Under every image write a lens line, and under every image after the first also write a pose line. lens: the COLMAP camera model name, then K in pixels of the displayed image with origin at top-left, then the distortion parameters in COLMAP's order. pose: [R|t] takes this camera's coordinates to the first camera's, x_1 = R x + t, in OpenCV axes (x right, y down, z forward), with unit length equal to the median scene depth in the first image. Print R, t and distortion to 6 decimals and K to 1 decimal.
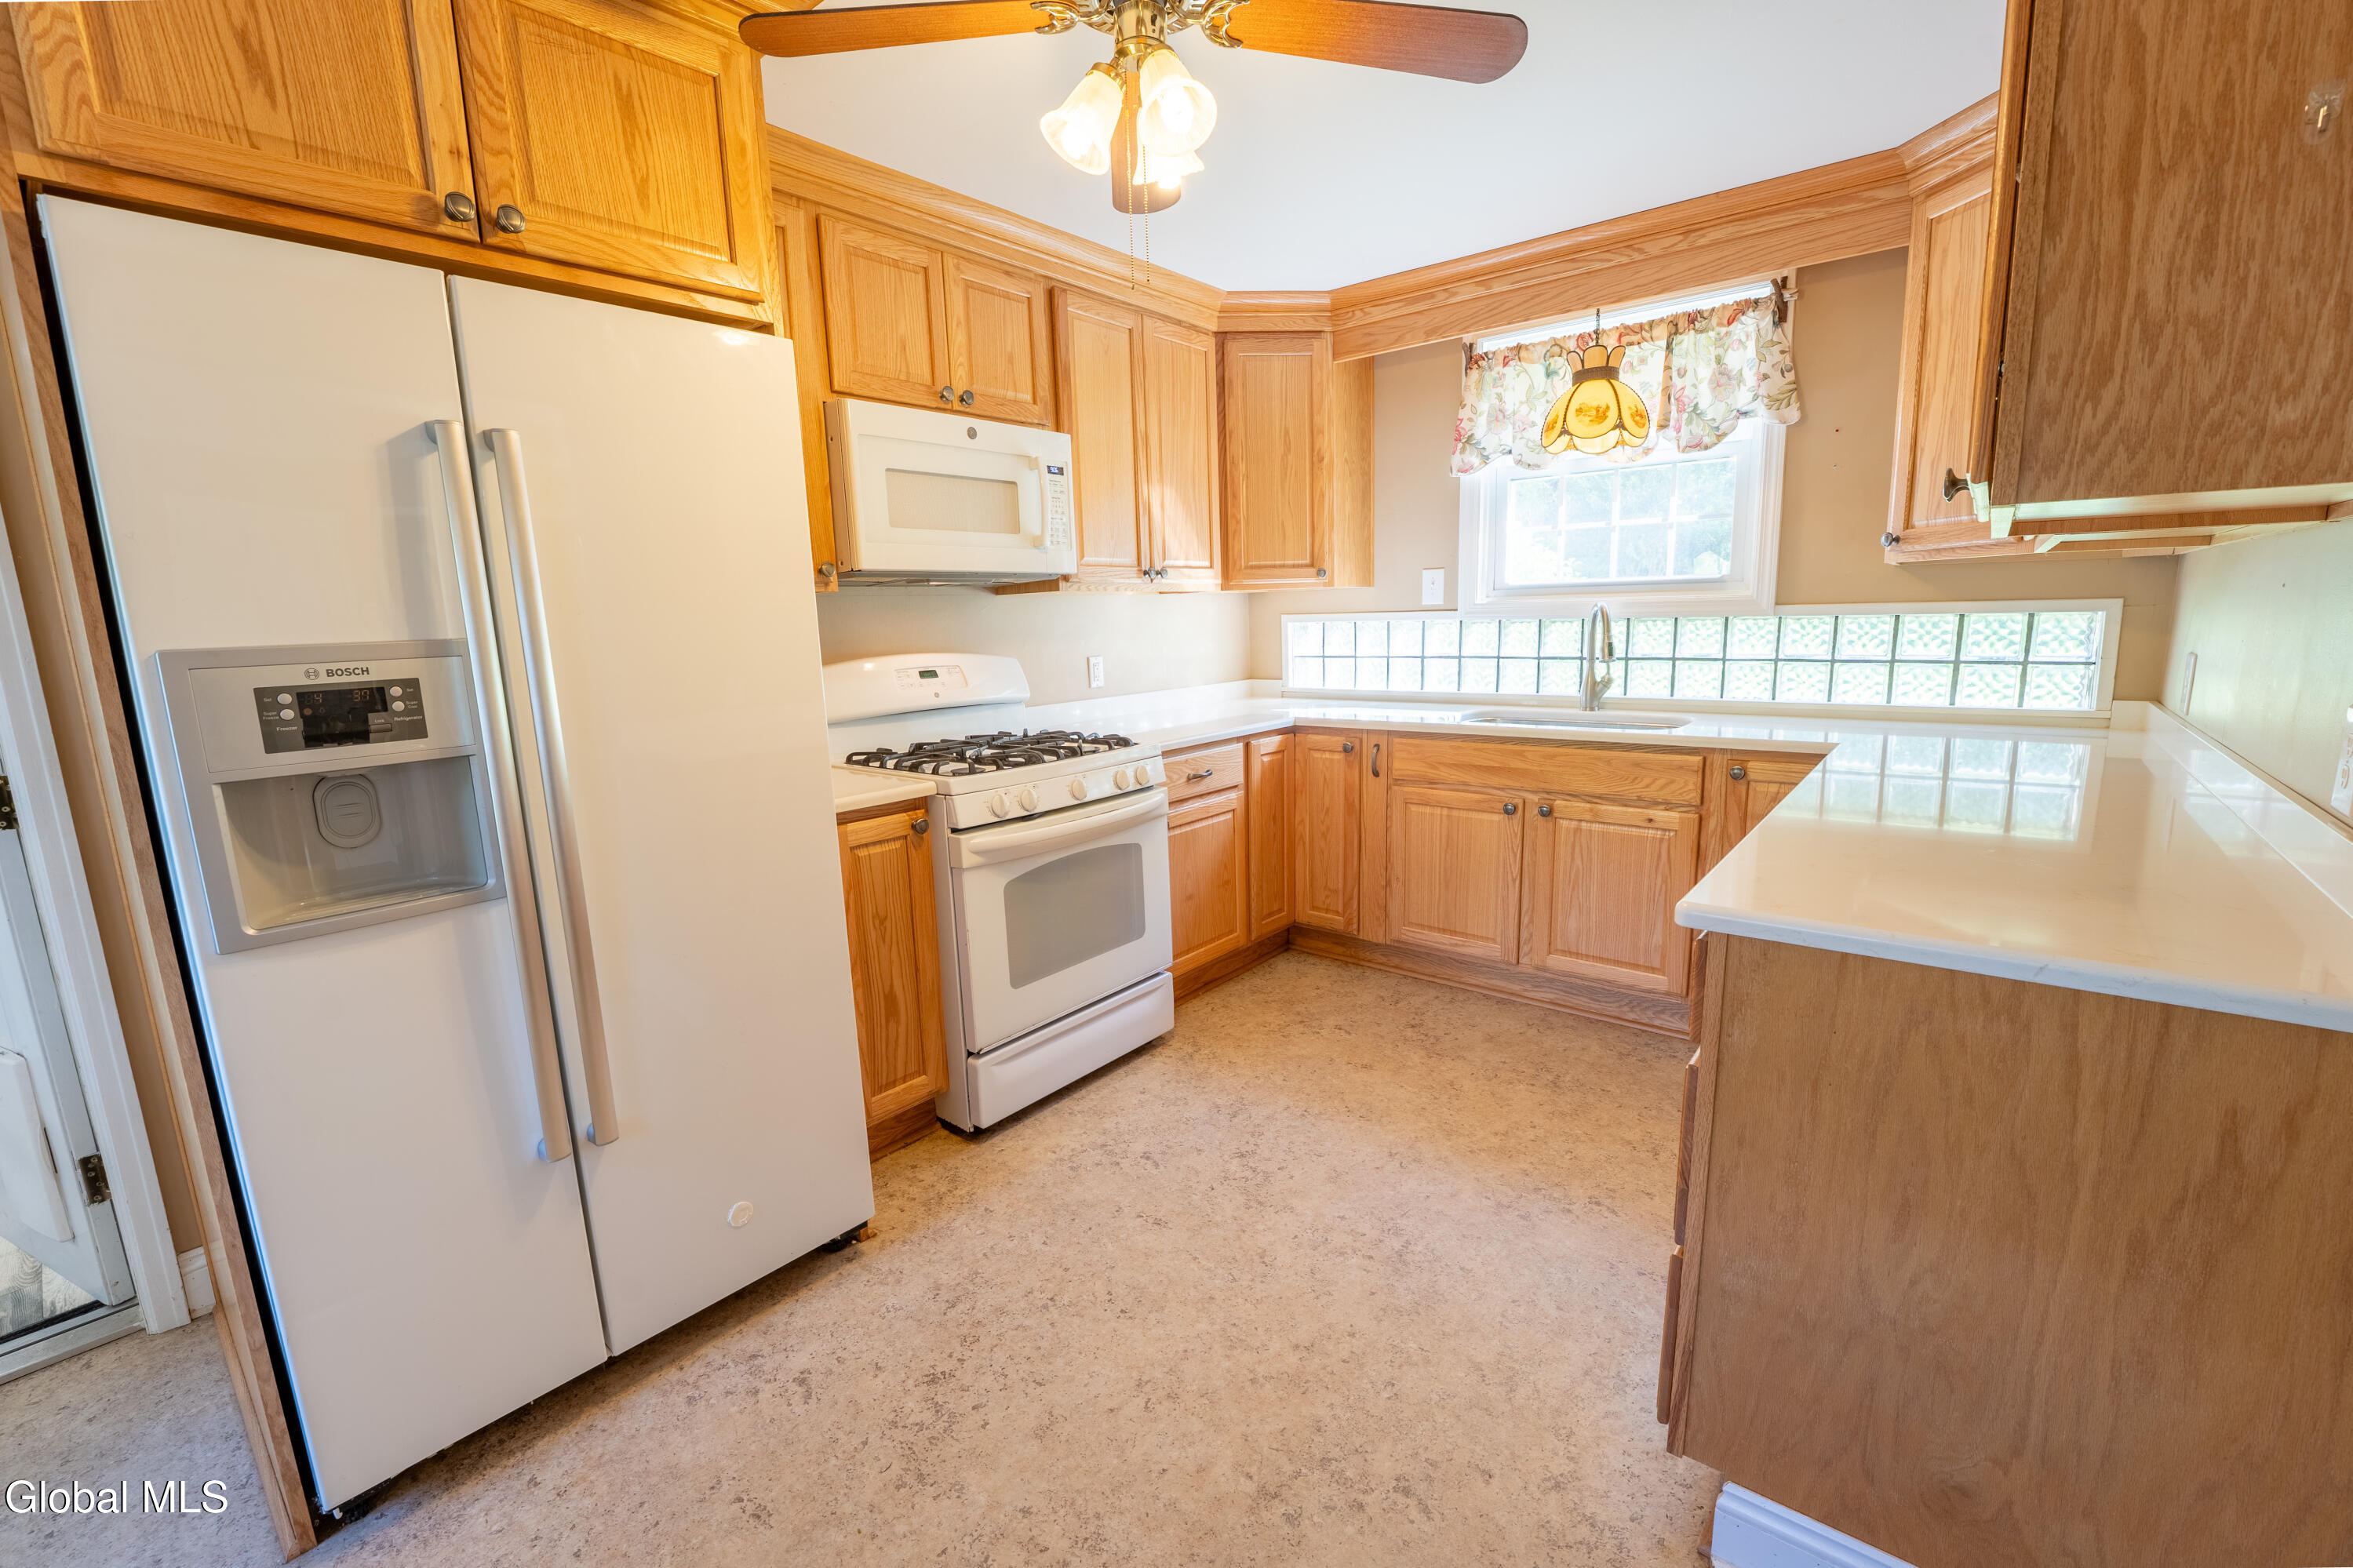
lens RADIAL K [[973.5, 0, 1168.1], [0, 973.5, 789.7], [0, 0, 1]] dist [-0.026512, 0.000349]
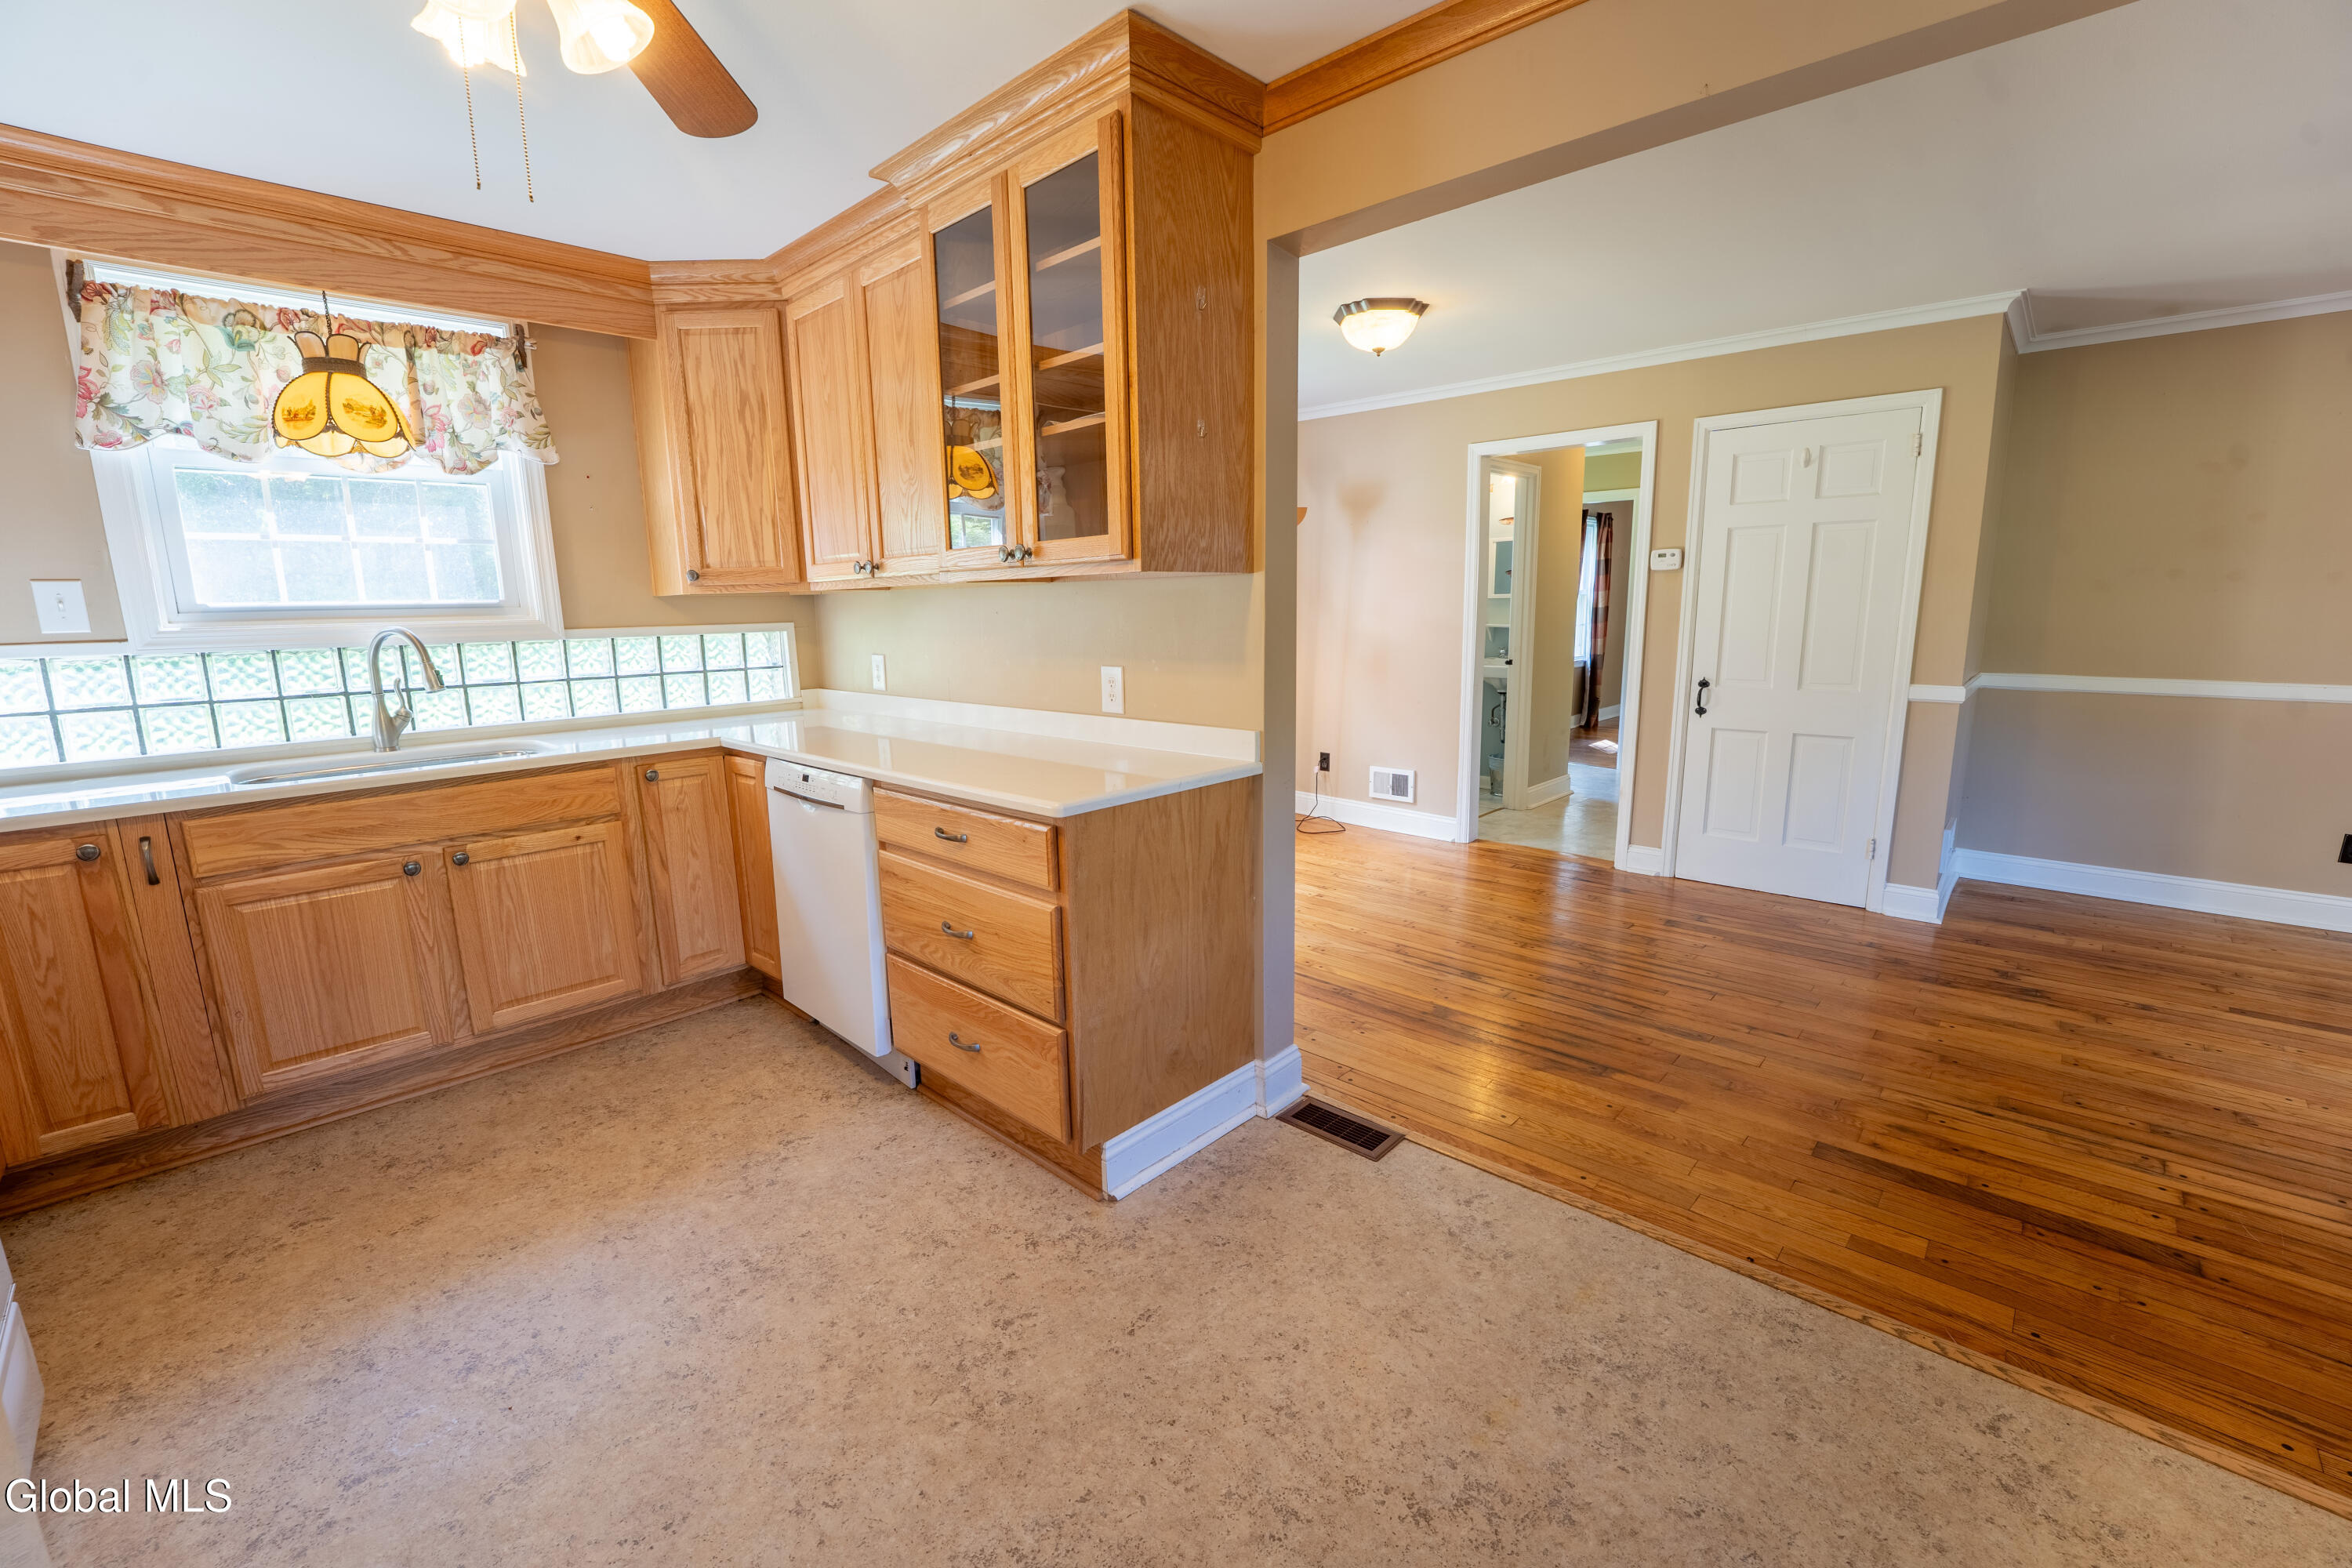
lens RADIAL K [[958.9, 0, 1167.8], [0, 958.9, 788.3], [0, 0, 1]] dist [-0.033070, 0.004846]
pose [[0.071746, -0.157339, 0.984935, -0.377101], [0.192127, 0.971167, 0.141144, -0.035429], [-0.978744, 0.179106, 0.099907, 0.244277]]
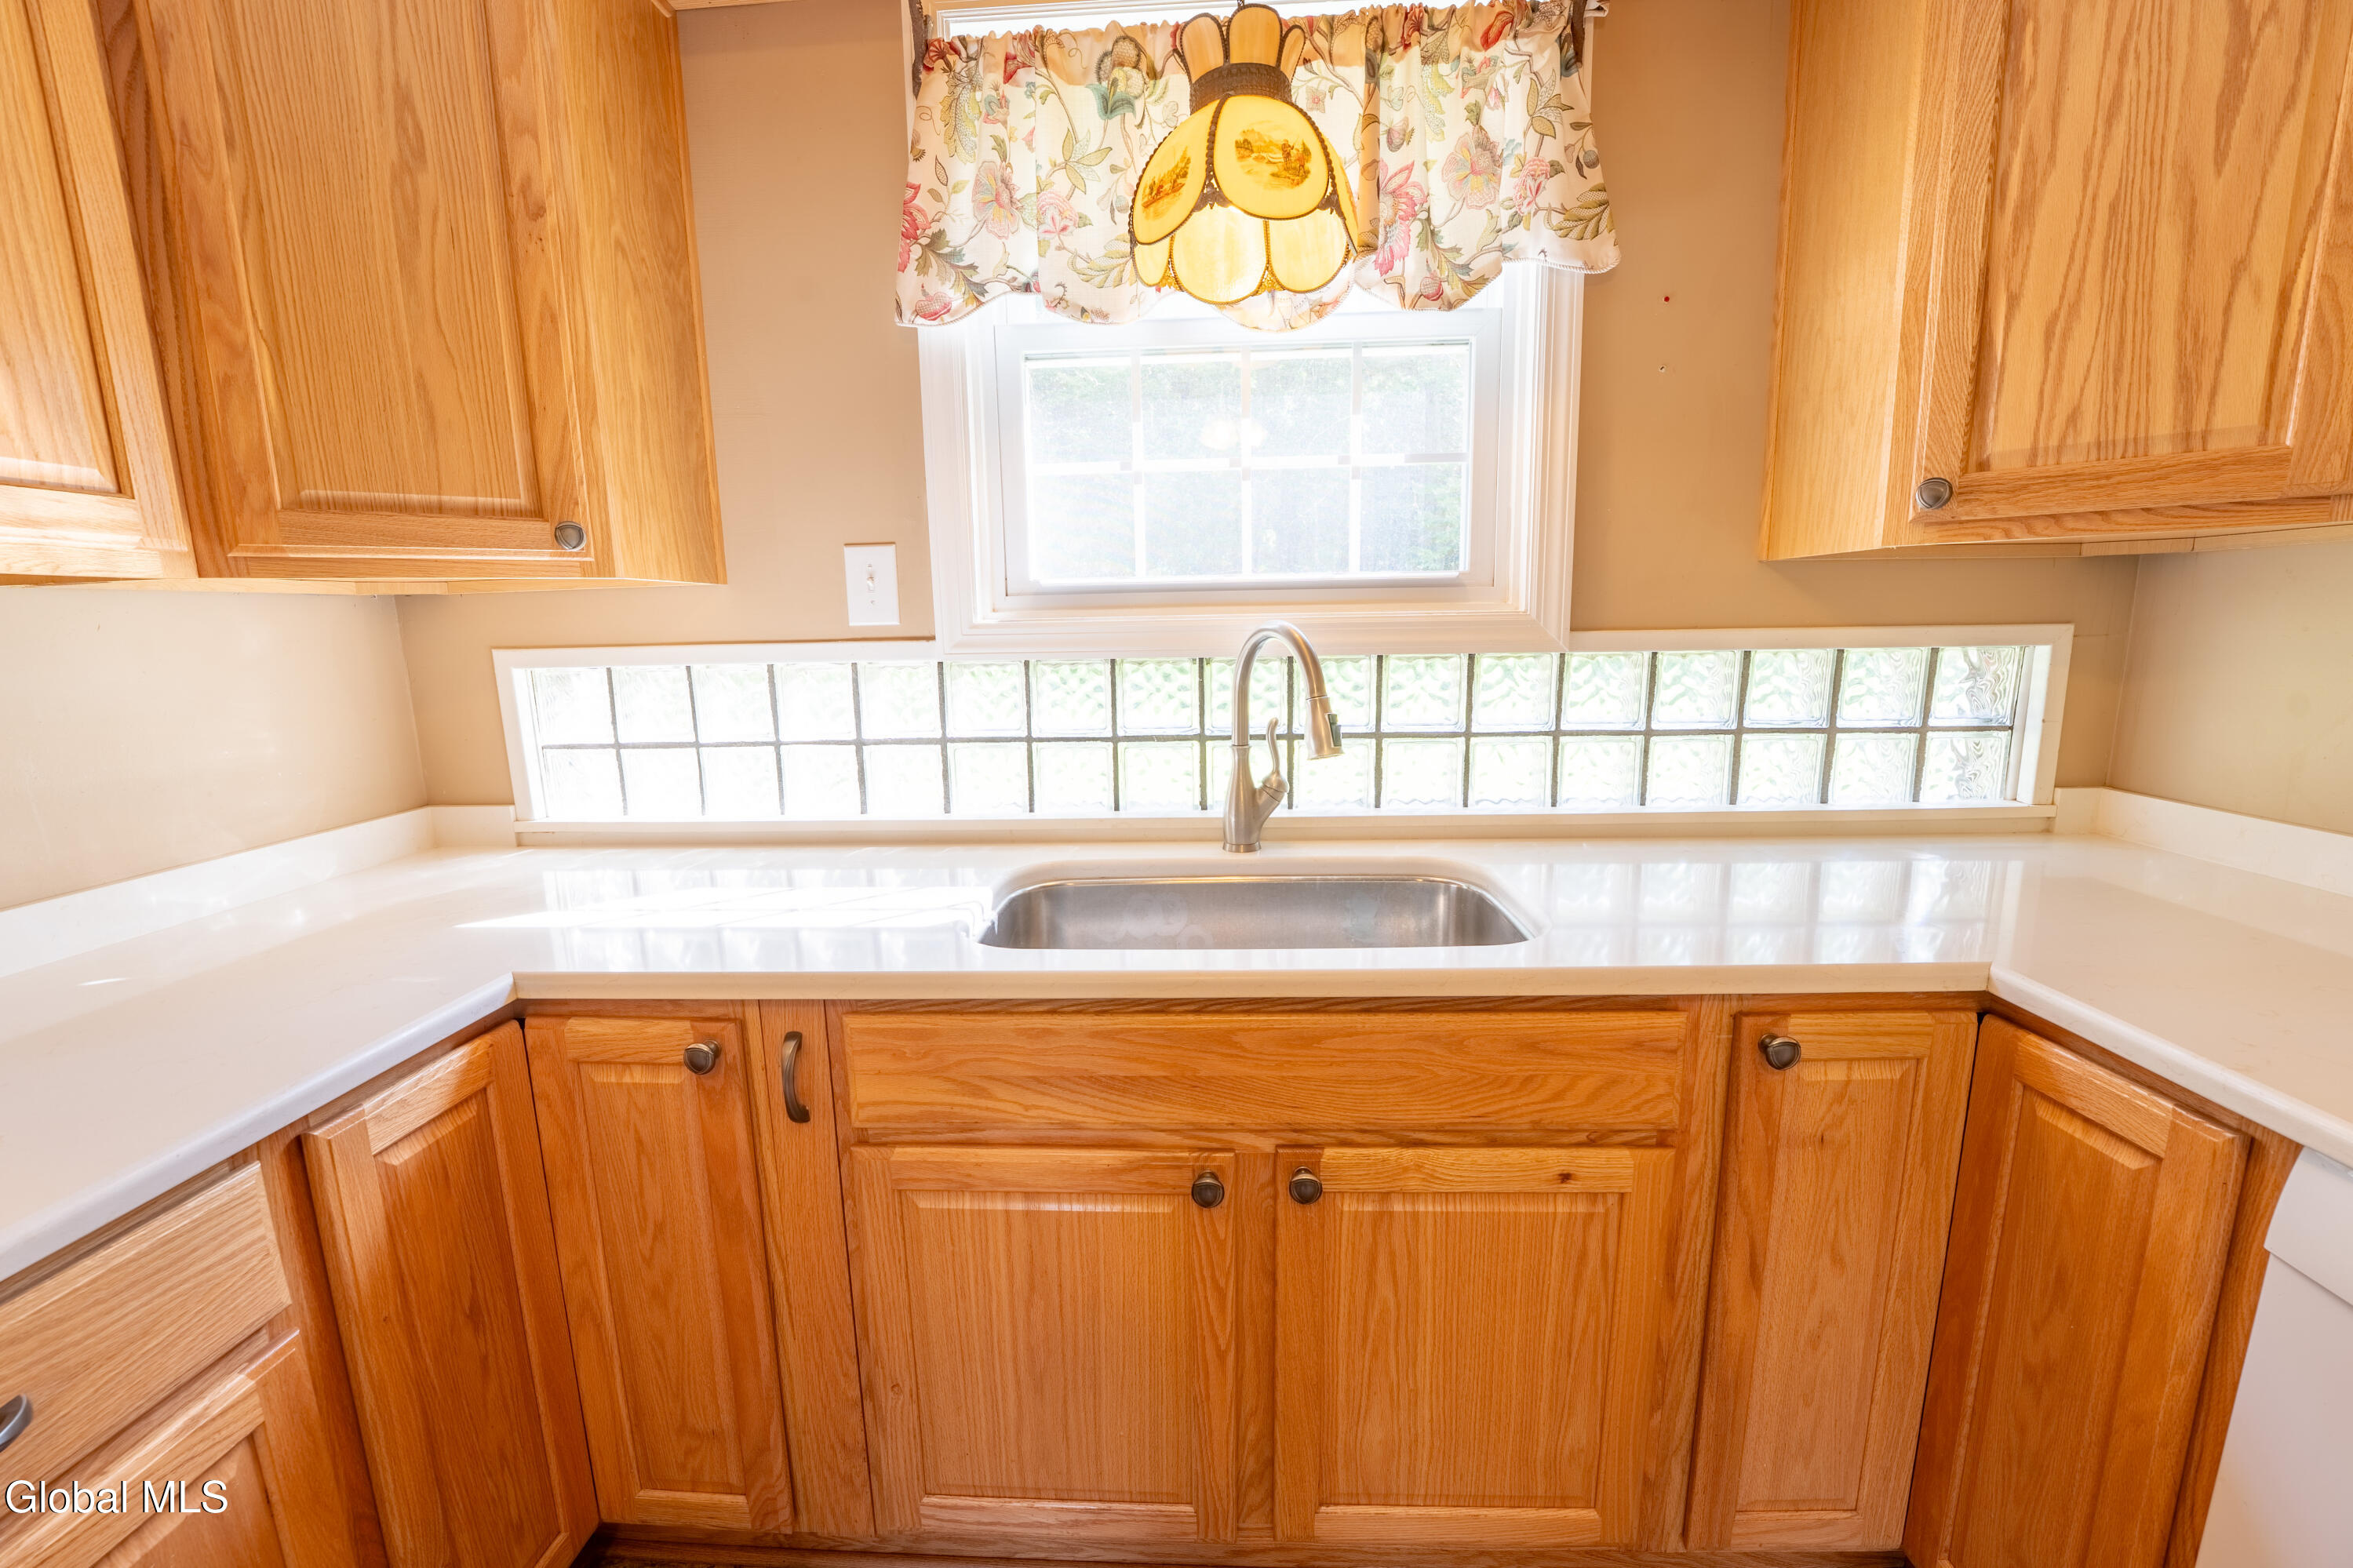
lens RADIAL K [[968.1, 0, 1172.7], [0, 968.1, 793.9], [0, 0, 1]] dist [-0.033208, 0.005282]
pose [[0.798768, -0.091398, 0.594656, 0.133583], [0.102834, 0.994589, 0.014737, -0.126449], [-0.592785, 0.049379, 0.803845, 0.672524]]
